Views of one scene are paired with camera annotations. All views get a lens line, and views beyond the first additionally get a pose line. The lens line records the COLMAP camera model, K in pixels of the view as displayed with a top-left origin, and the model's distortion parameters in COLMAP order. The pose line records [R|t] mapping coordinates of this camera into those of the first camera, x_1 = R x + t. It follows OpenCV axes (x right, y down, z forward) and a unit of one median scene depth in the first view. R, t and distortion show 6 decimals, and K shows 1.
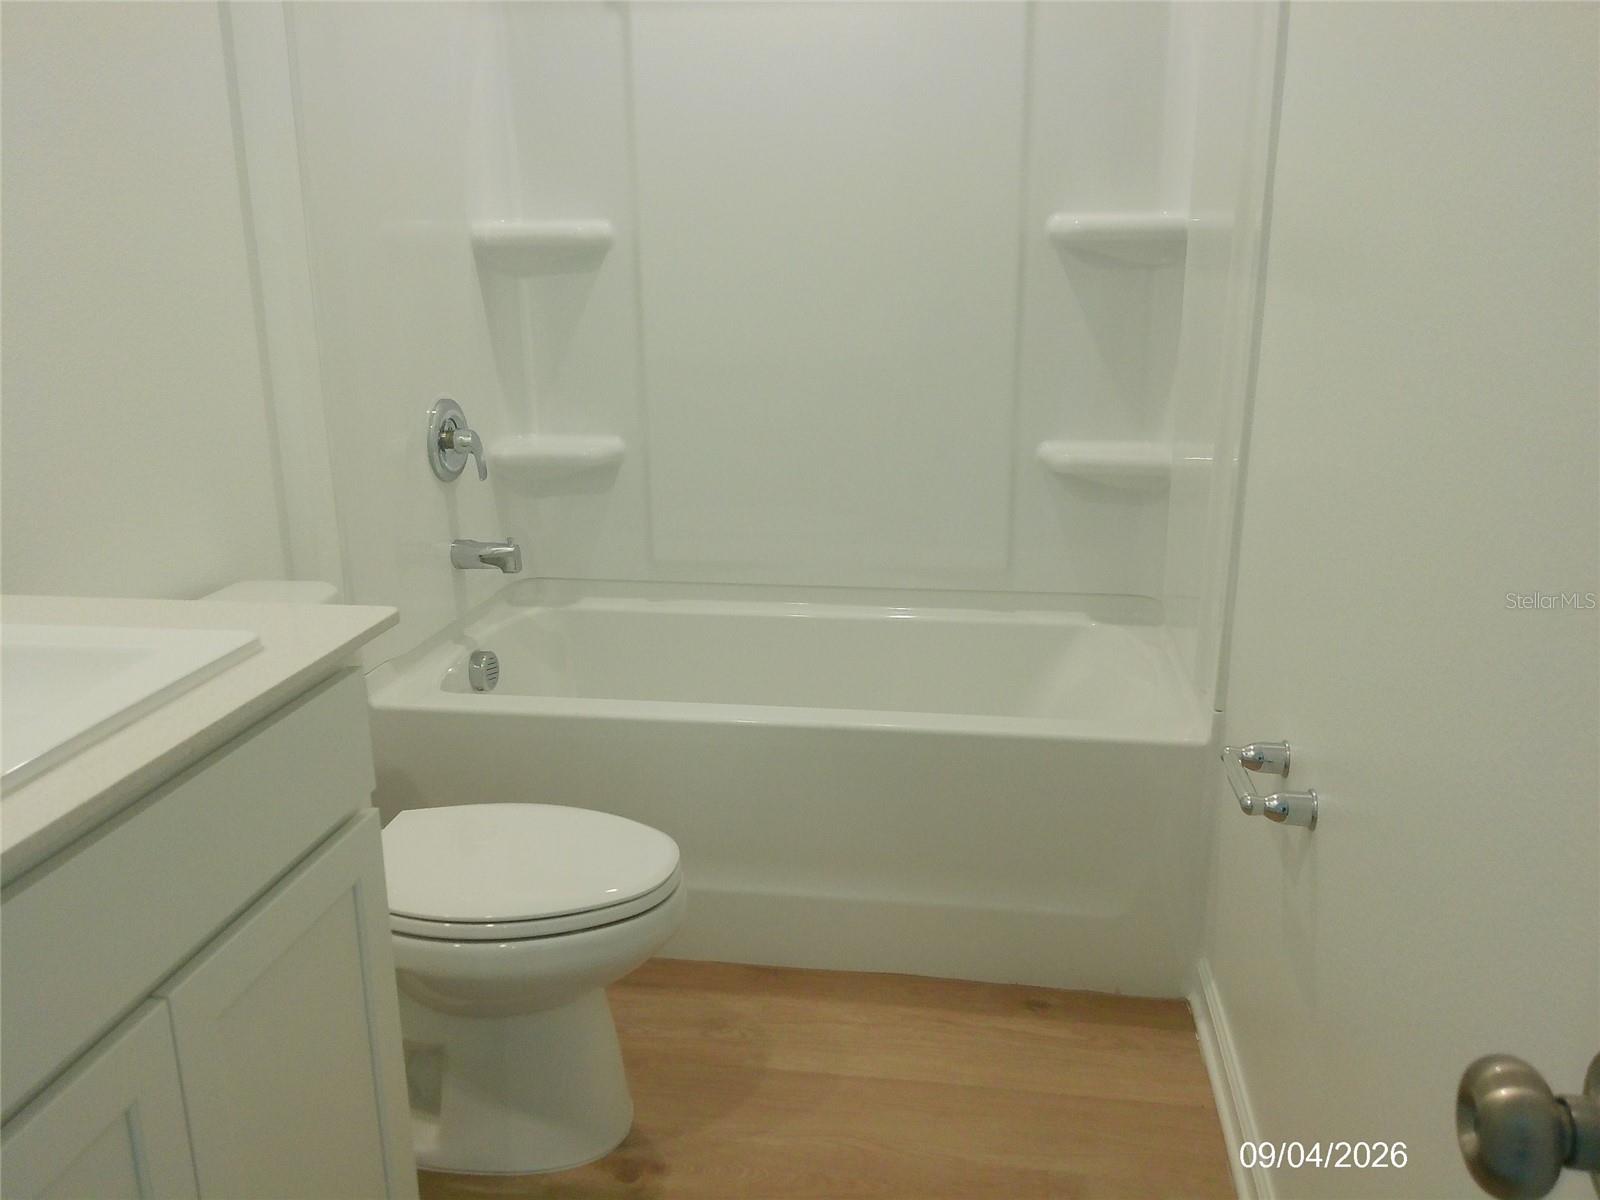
lens RADIAL K [[1326.2, 0, 805.3], [0, 1326.2, 616.2], [0, 0, 1]] dist [0.012299, -0.014365]
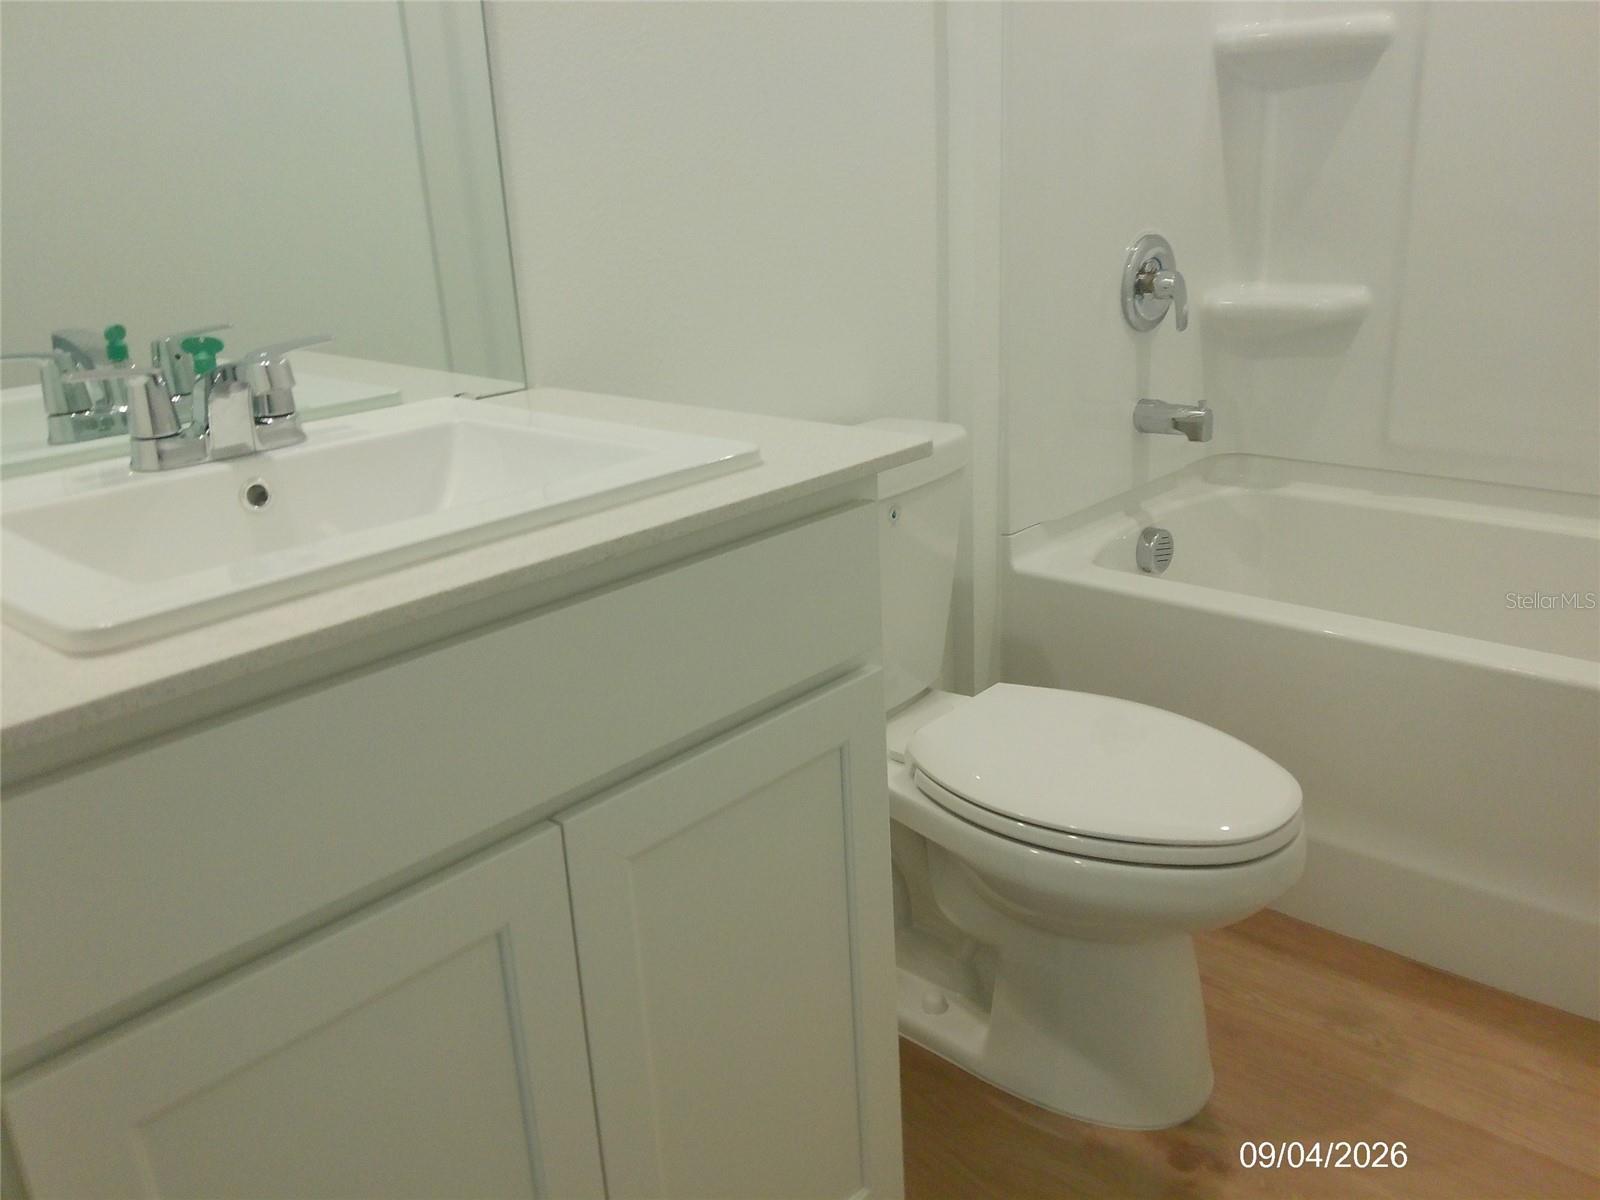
lens RADIAL K [[1326.2, 0, 805.3], [0, 1326.2, 616.2], [0, 0, 1]] dist [0.012299, -0.014365]
pose [[0.827239, 0.153322, -0.540527, 0.051142], [-0.109881, 0.987617, 0.111975, 0.011246], [0.551002, -0.033237, 0.833842, 0.136984]]
